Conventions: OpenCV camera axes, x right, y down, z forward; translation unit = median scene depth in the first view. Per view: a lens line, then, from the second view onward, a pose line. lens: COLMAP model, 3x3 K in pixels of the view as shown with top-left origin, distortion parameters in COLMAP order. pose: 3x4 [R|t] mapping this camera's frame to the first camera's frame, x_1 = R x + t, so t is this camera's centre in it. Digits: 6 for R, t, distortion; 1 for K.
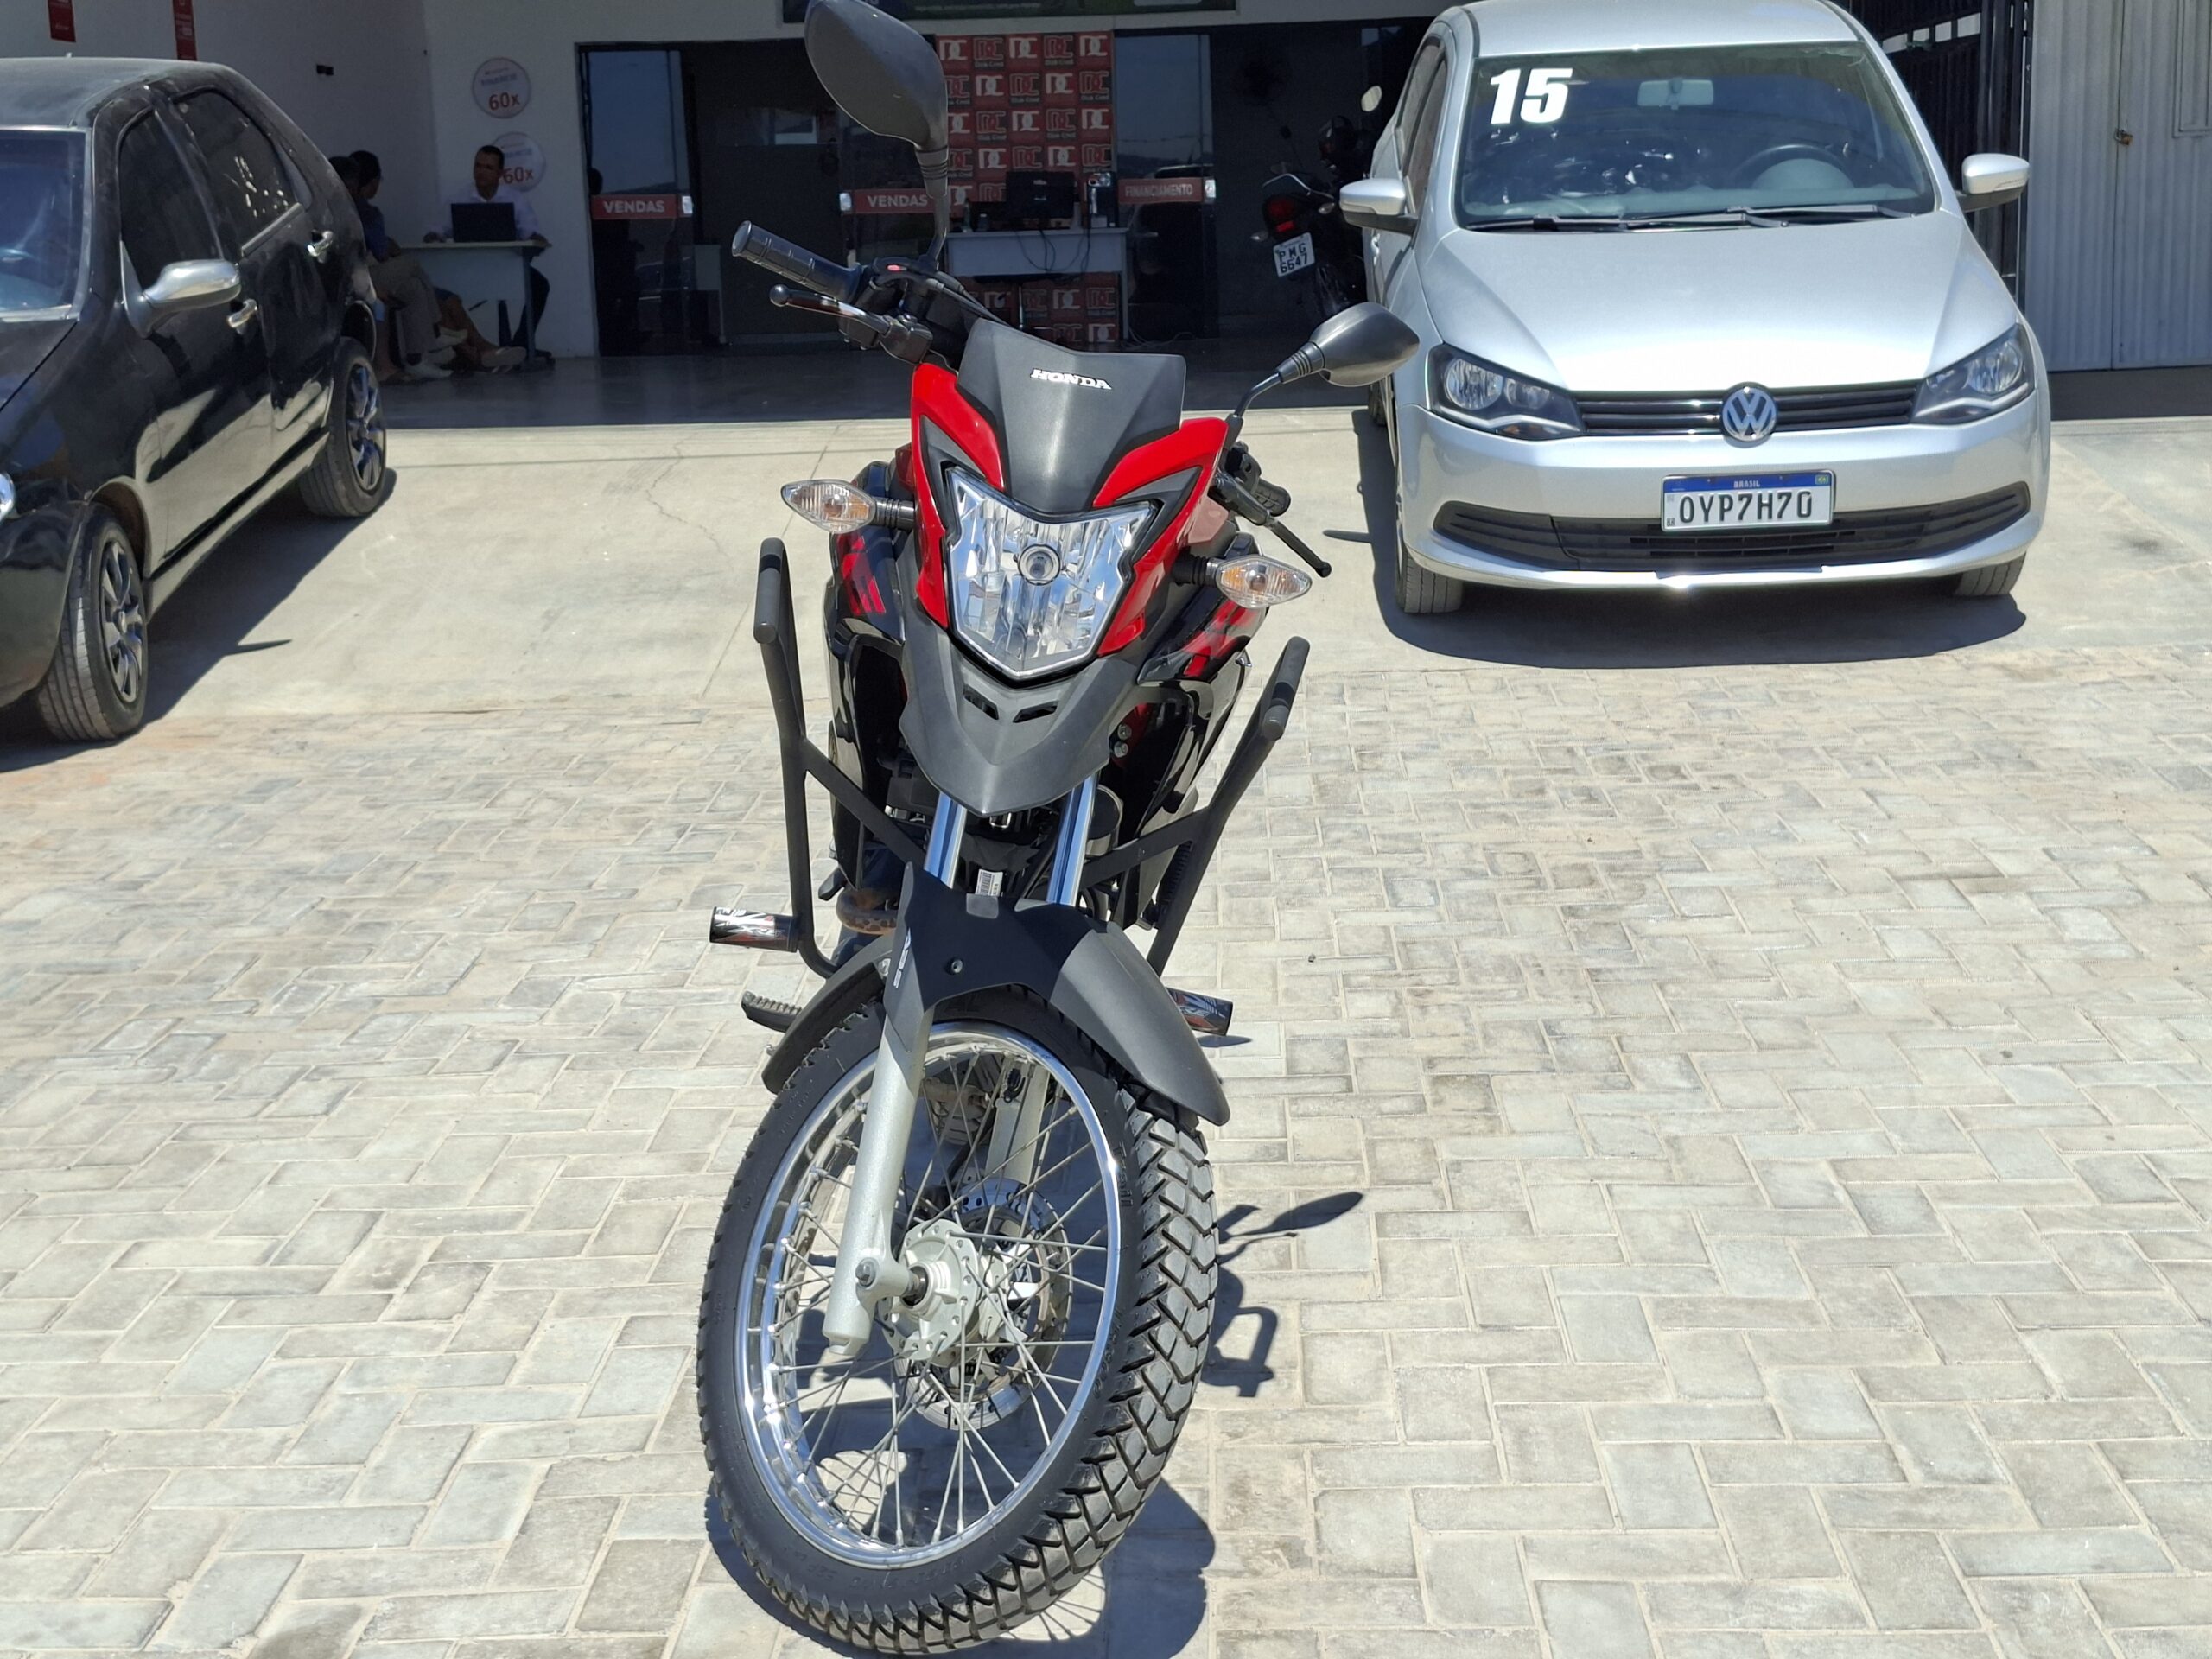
lens RADIAL K [[3033.5, 0, 1045.1], [0, 3033.5, 756.4], [0, 0, 1]] dist [0.292344, -1.209763]
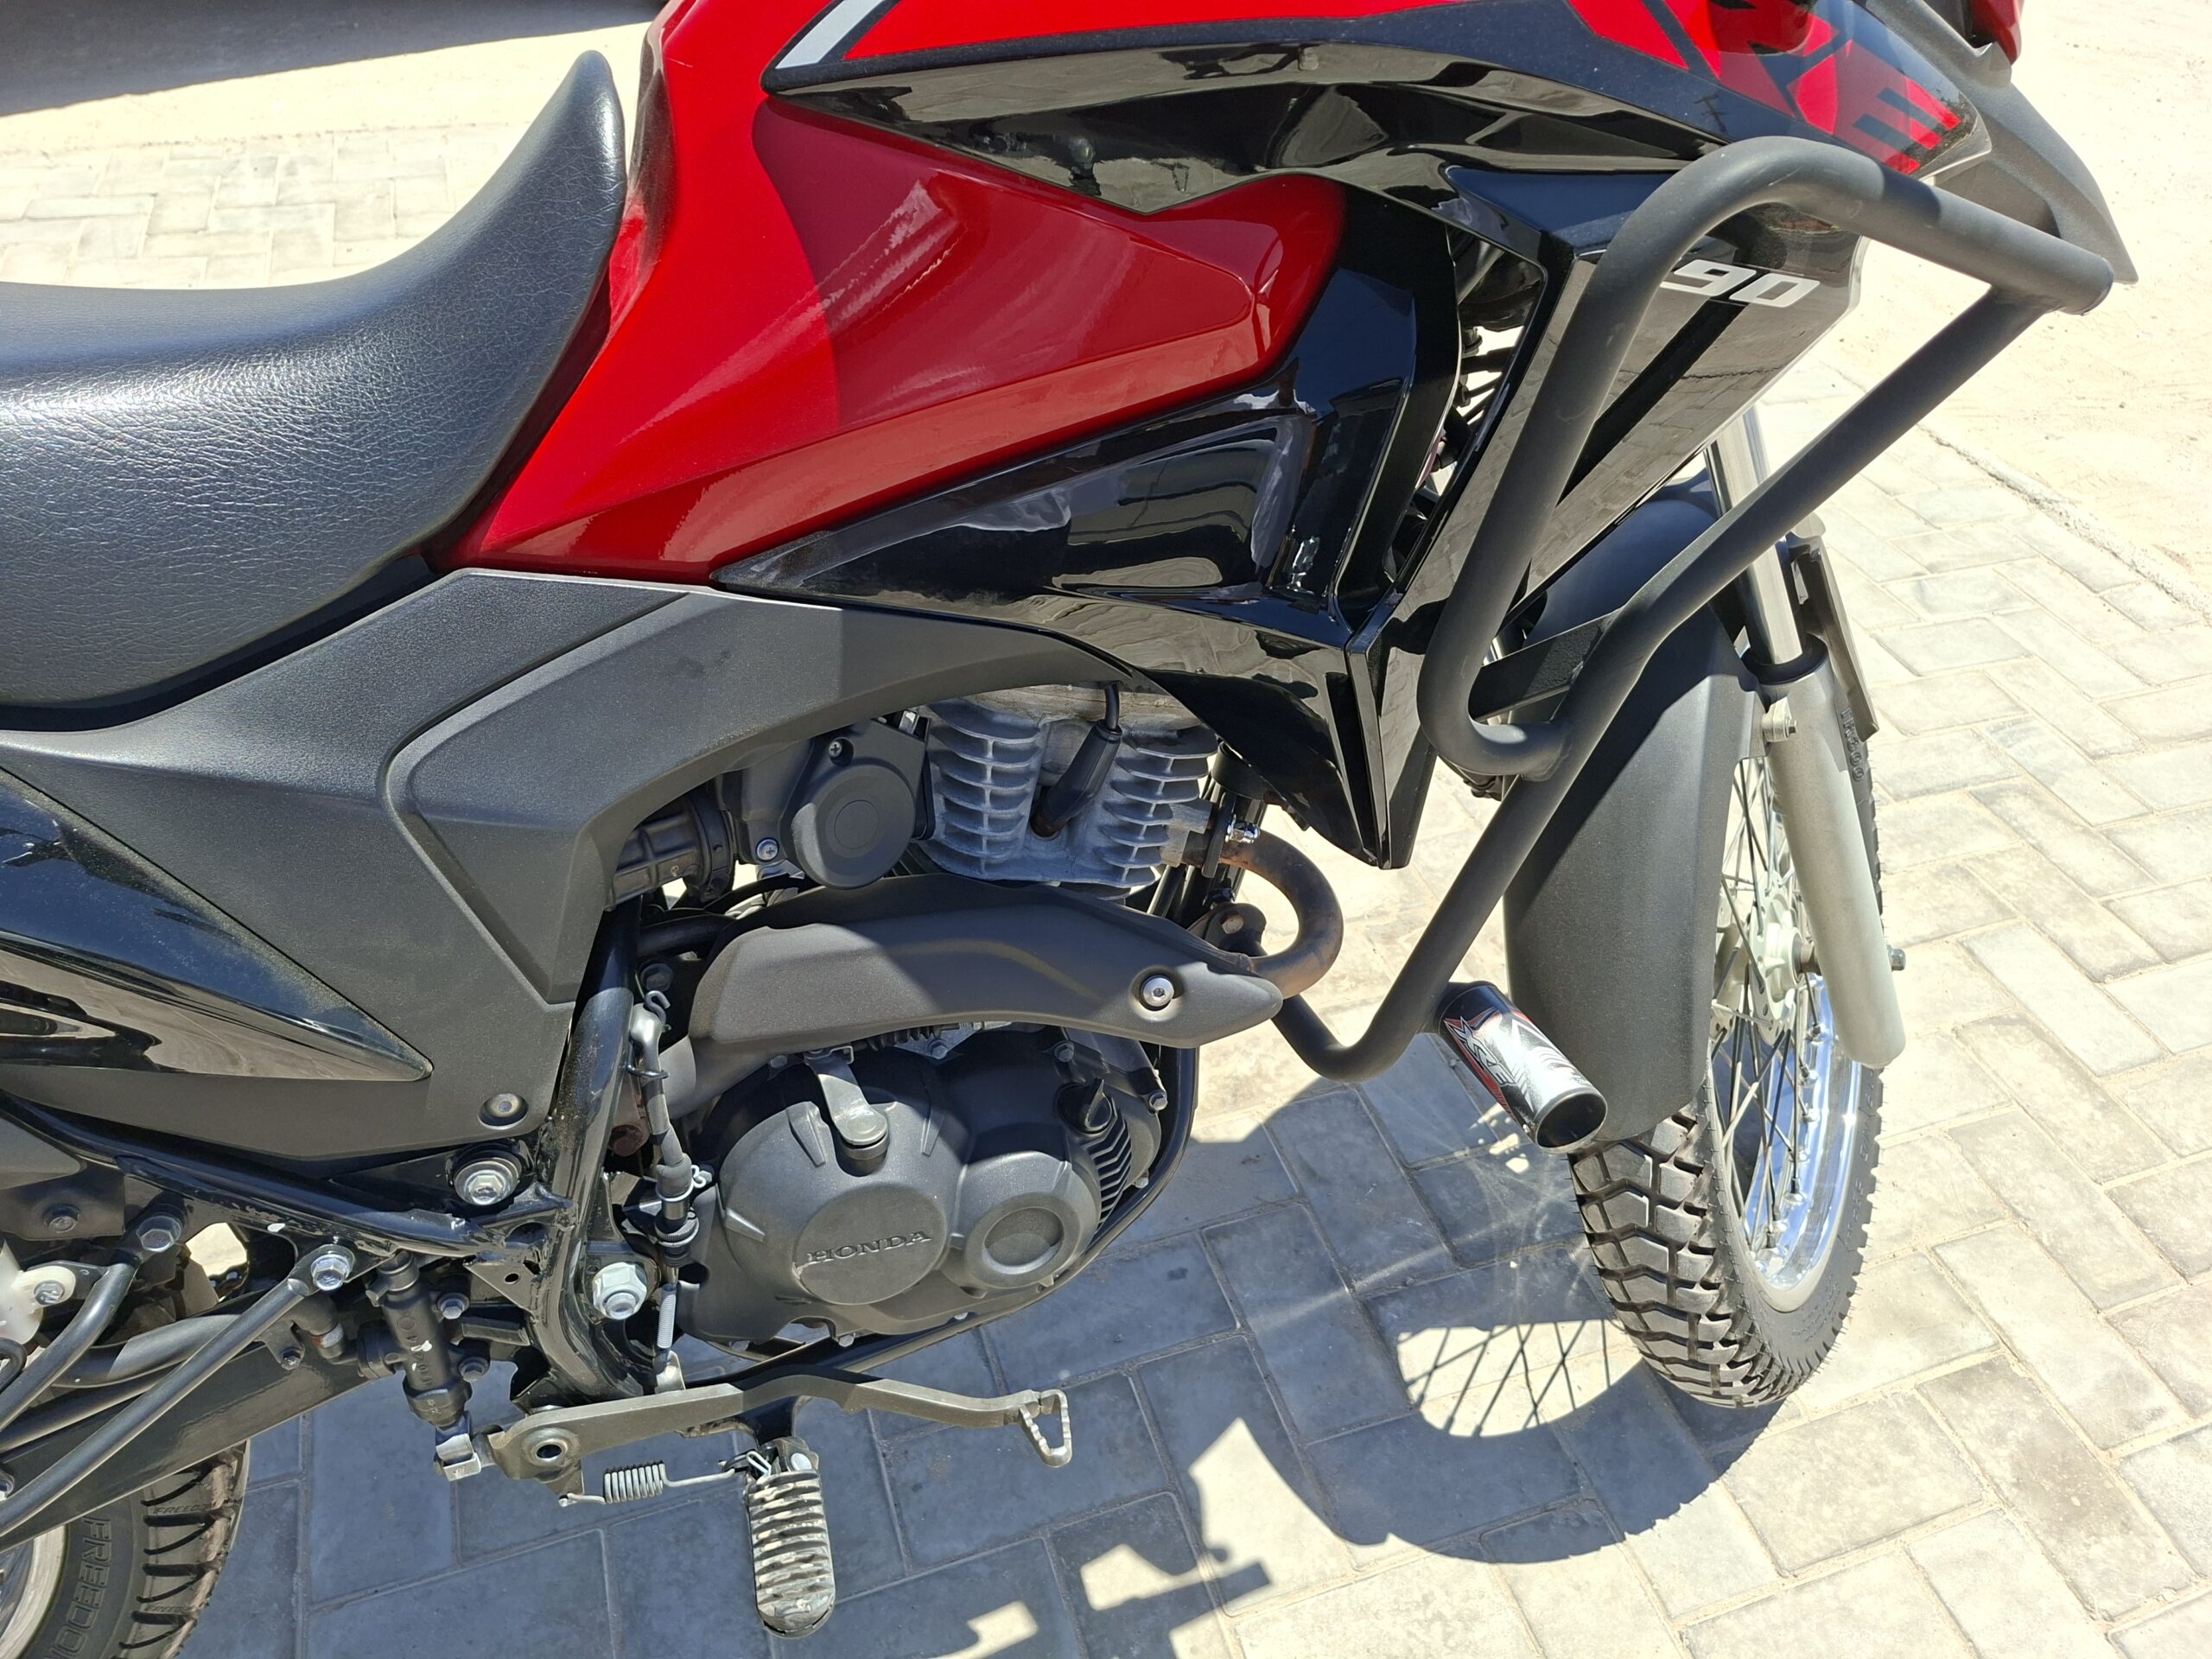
lens RADIAL K [[1585.2, 0, 1113.3], [0, 1585.2, 845.3], [0, 0, 1]] dist [0.062967, -0.068951]
pose [[-0.387703, -0.601036, 0.698886, -0.105516], [0.134923, 0.713021, 0.688039, -0.067664], [-0.911856, 0.361051, -0.195347, 0.525898]]
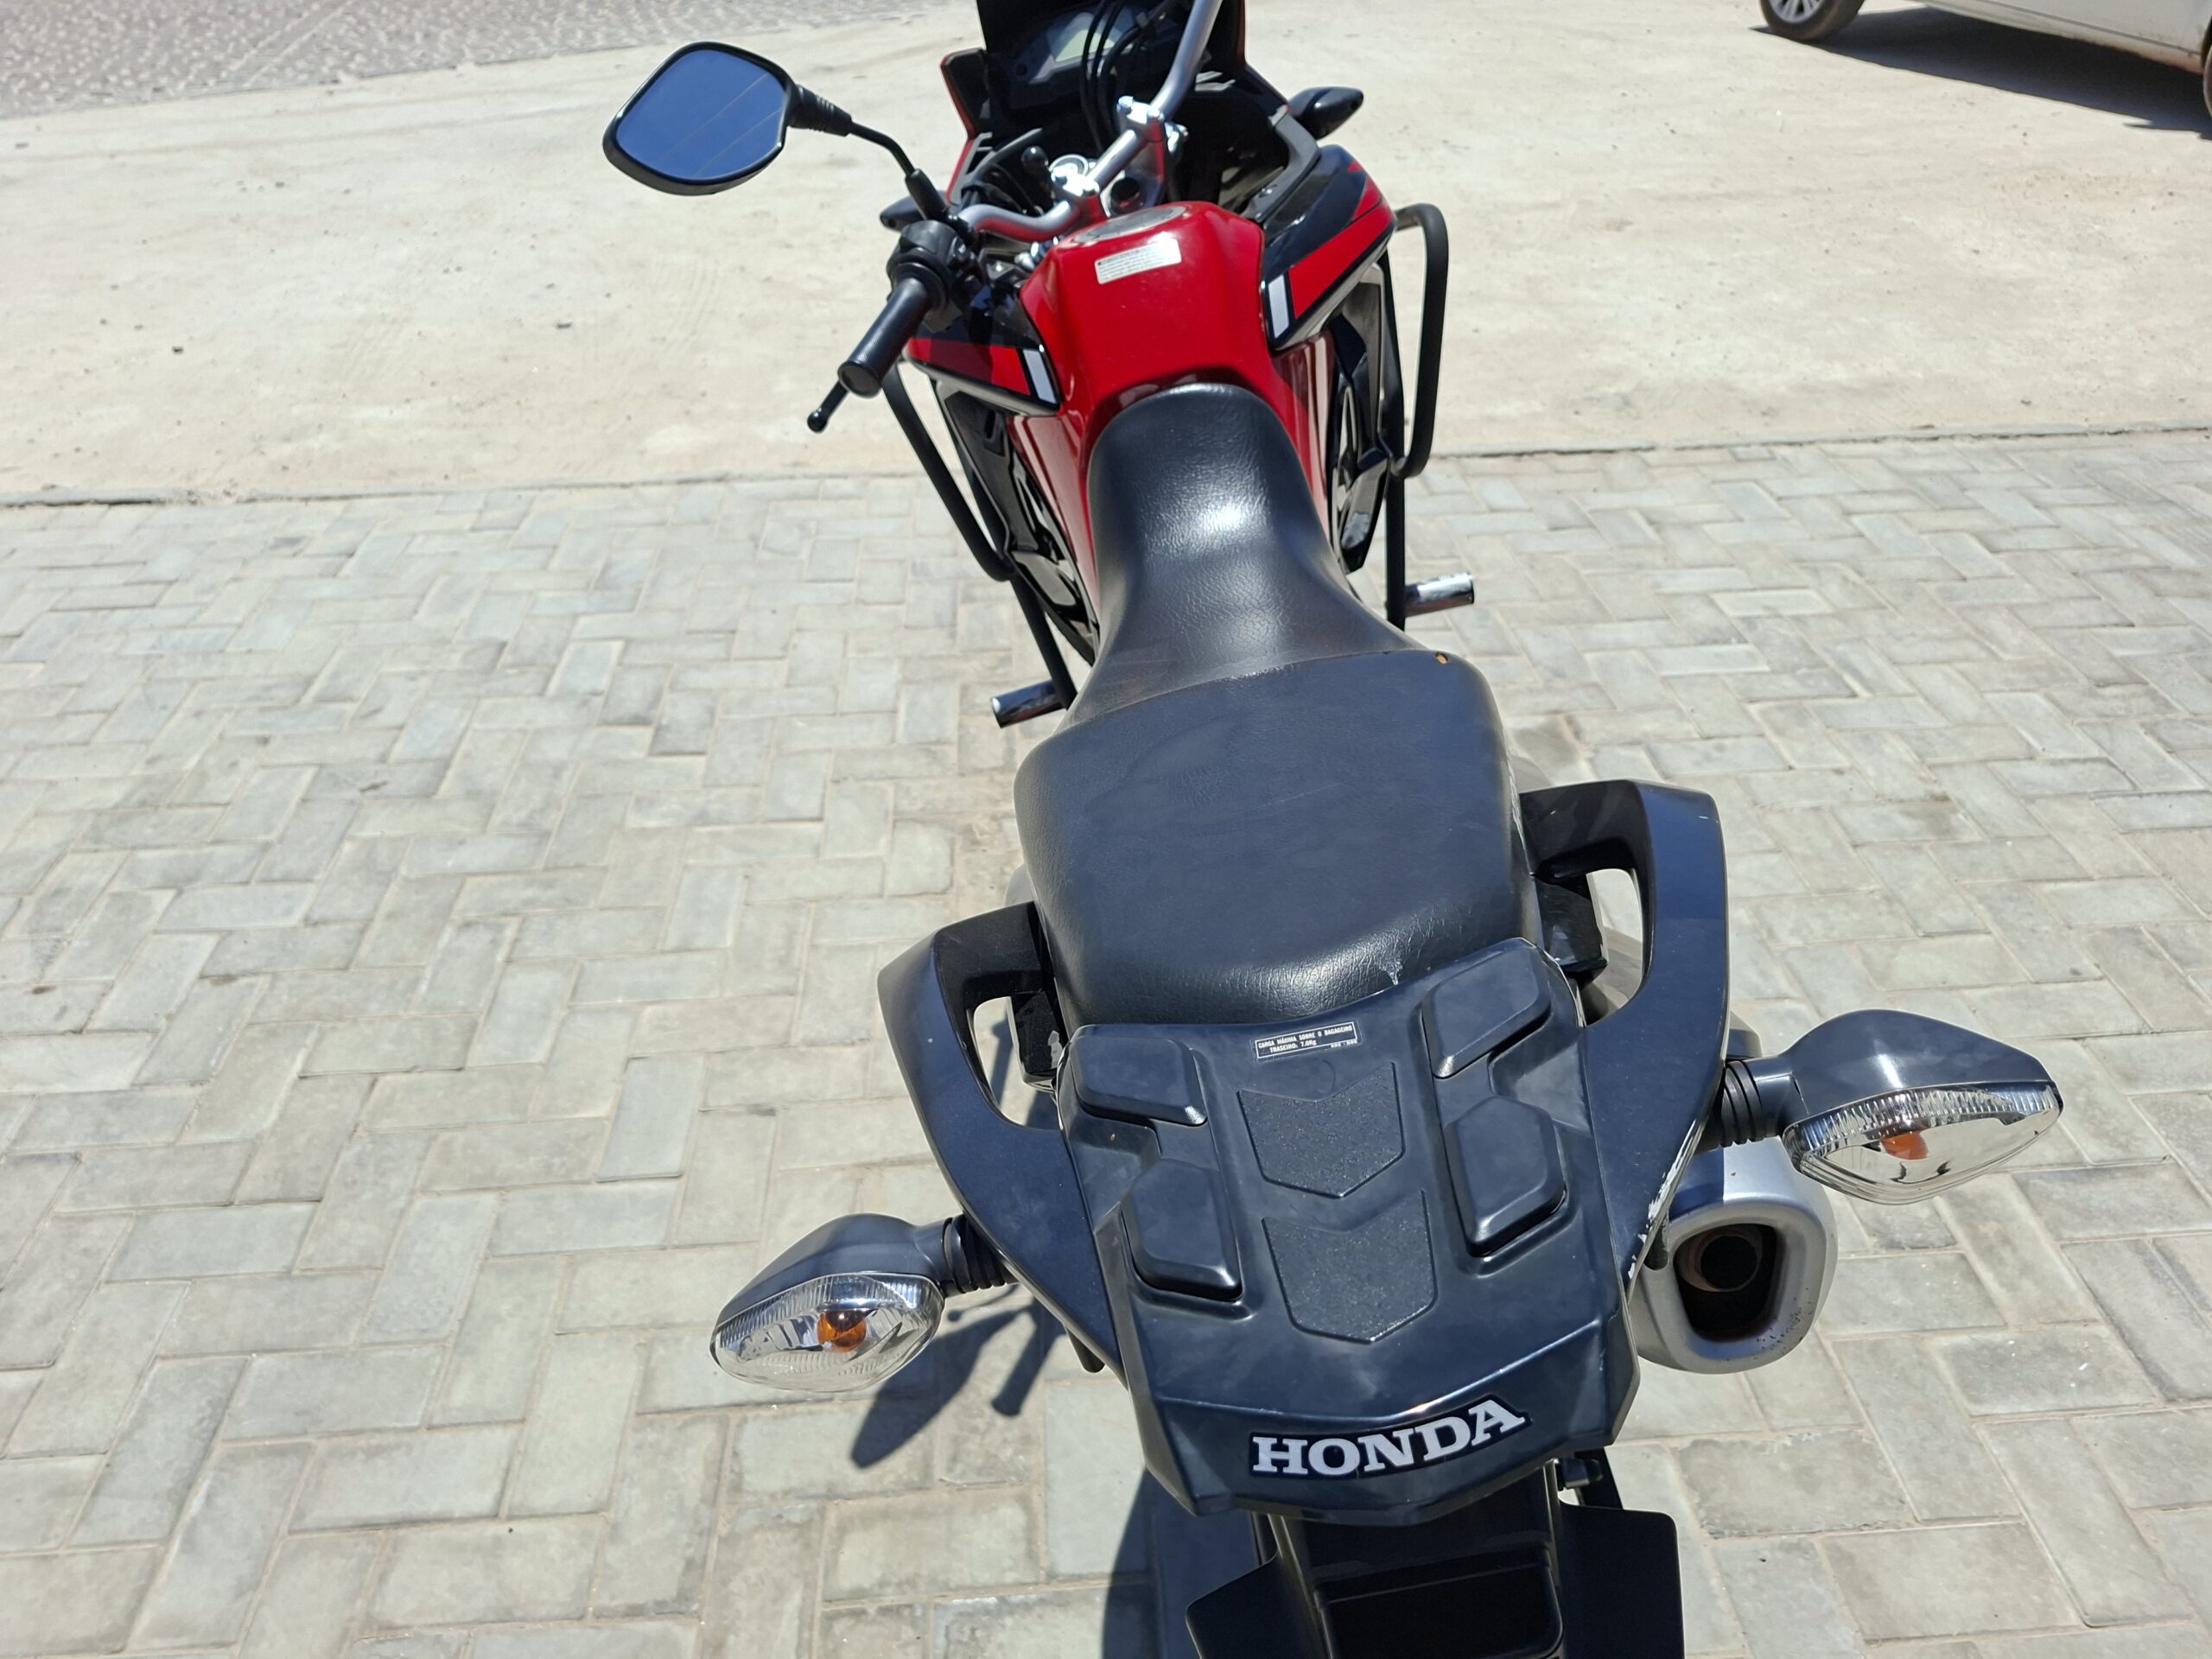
lens RADIAL K [[1544.9, 0, 1126.1], [0, 1544.9, 807.0], [0, 0, 1]] dist [0.066160, -0.082235]
pose [[-0.990054, 0.116094, -0.079472, 0.028085], [0.022181, 0.686613, 0.726685, -0.138237], [0.138930, 0.717694, -0.682359, 0.676969]]
